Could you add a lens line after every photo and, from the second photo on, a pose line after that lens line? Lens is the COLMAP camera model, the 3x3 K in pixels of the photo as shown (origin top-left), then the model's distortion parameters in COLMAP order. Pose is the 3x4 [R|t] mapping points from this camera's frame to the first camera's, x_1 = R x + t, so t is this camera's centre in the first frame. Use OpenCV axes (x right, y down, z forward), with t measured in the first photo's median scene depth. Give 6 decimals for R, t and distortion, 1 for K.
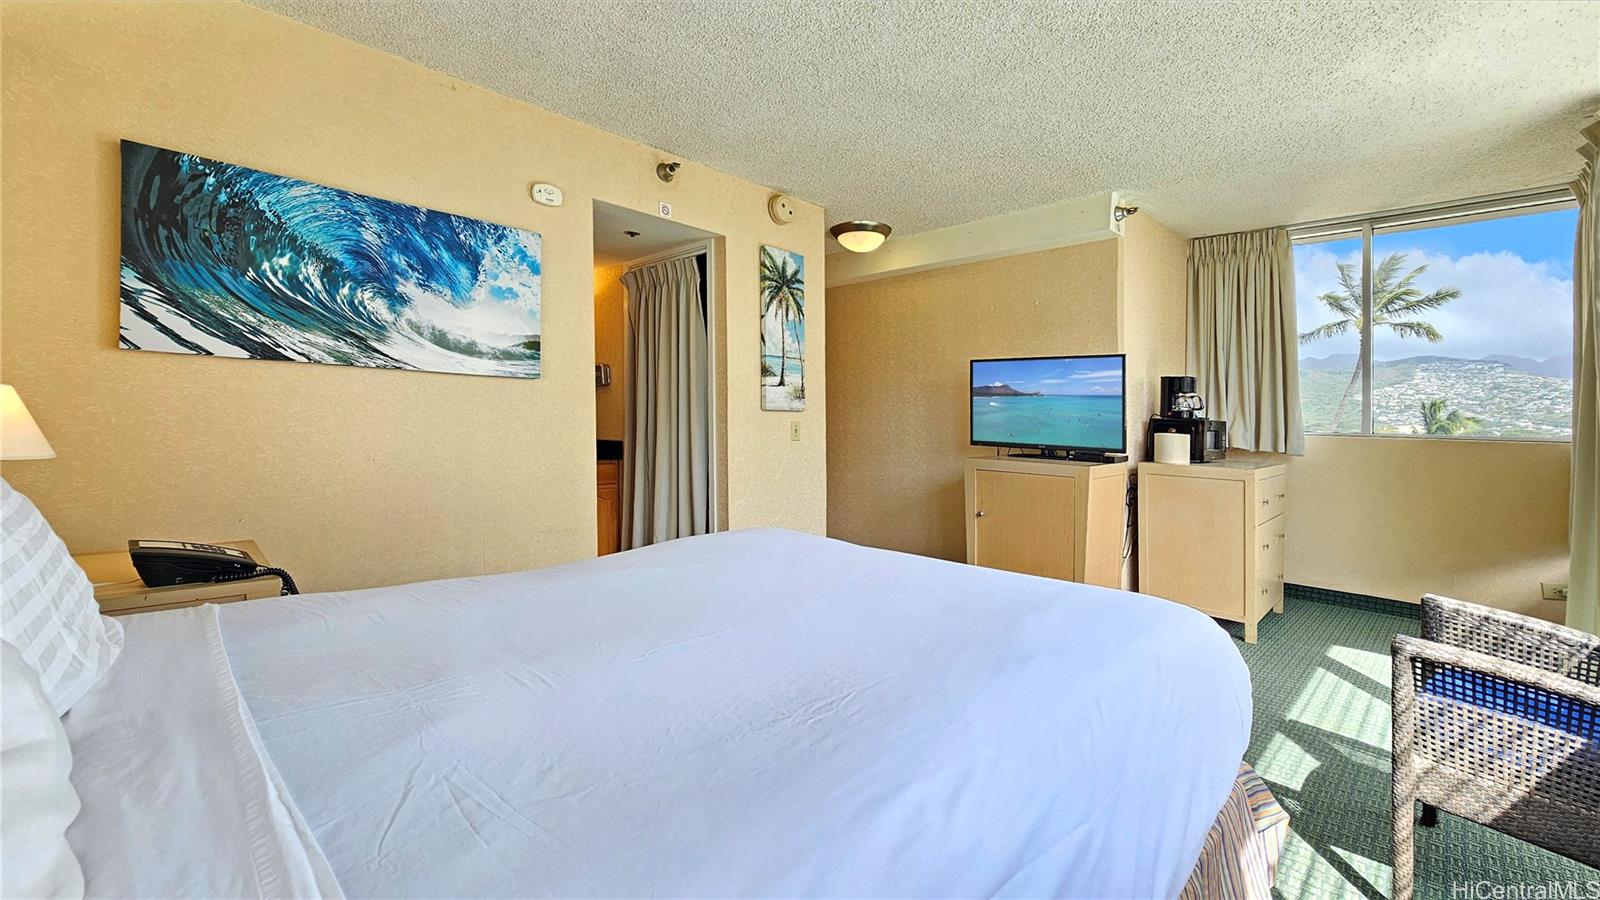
lens RADIAL K [[653.3, 0, 793.0], [0, 653.3, 416.5], [0, 0, 1]] dist [0.000609, -0.000606]
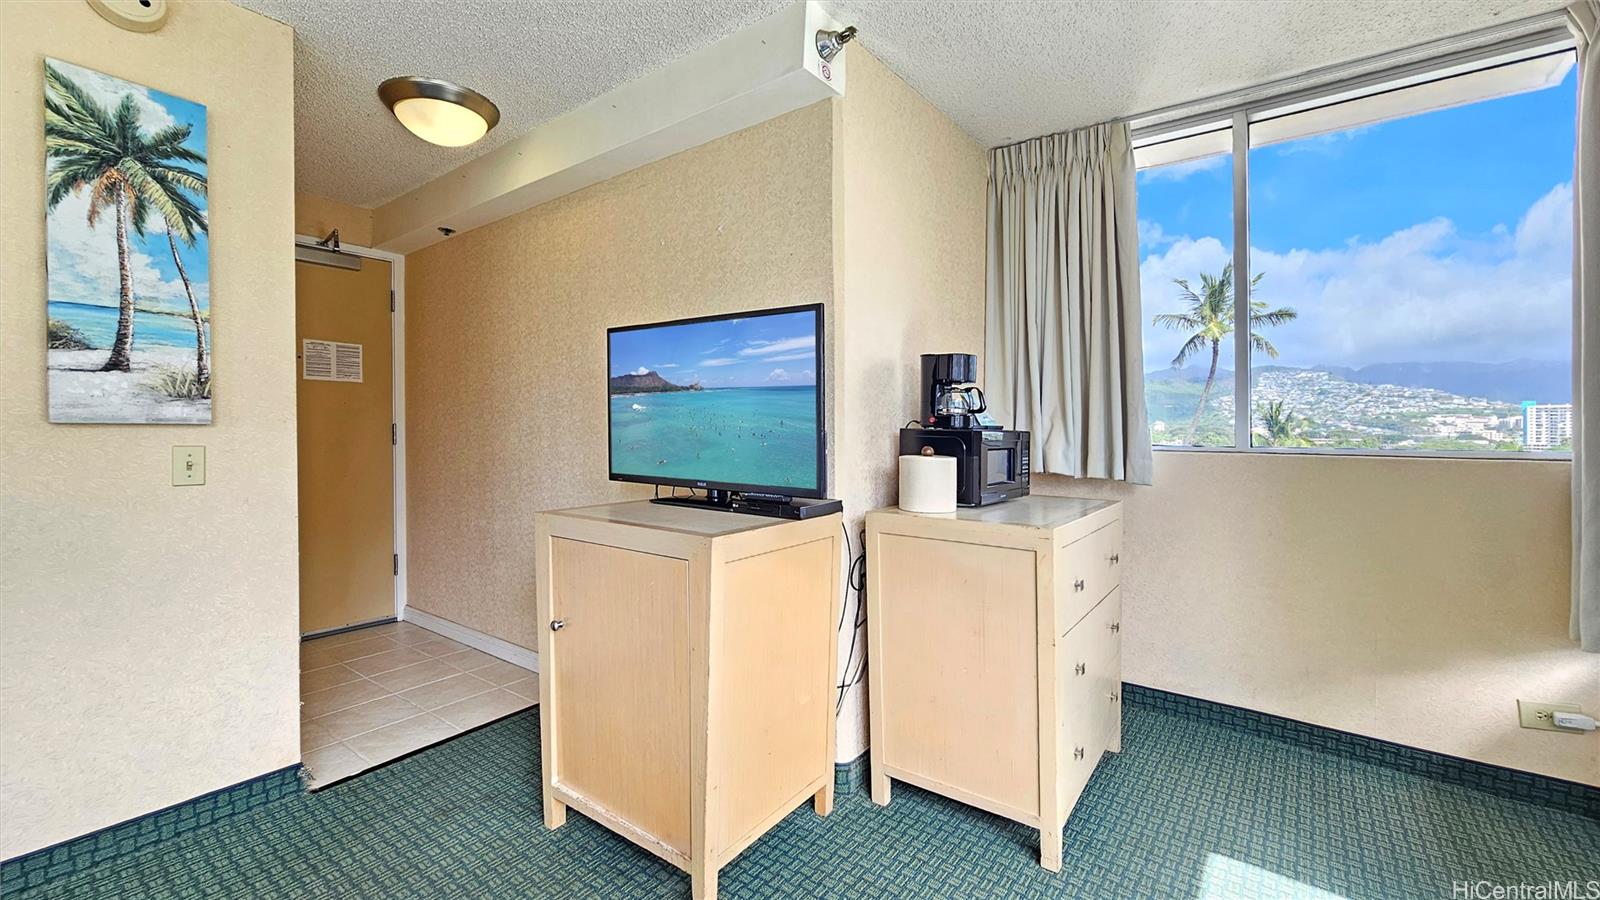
lens RADIAL K [[653.3, 0, 793.8], [0, 653.3, 432.9], [0, 0, 1]] dist [0.000609, -0.000606]
pose [[0.989938, -0.016151, 0.140575, 0.380346], [0.014858, 0.999837, 0.010242, -0.000631], [-0.140718, -0.008050, 0.990017, 0.459446]]
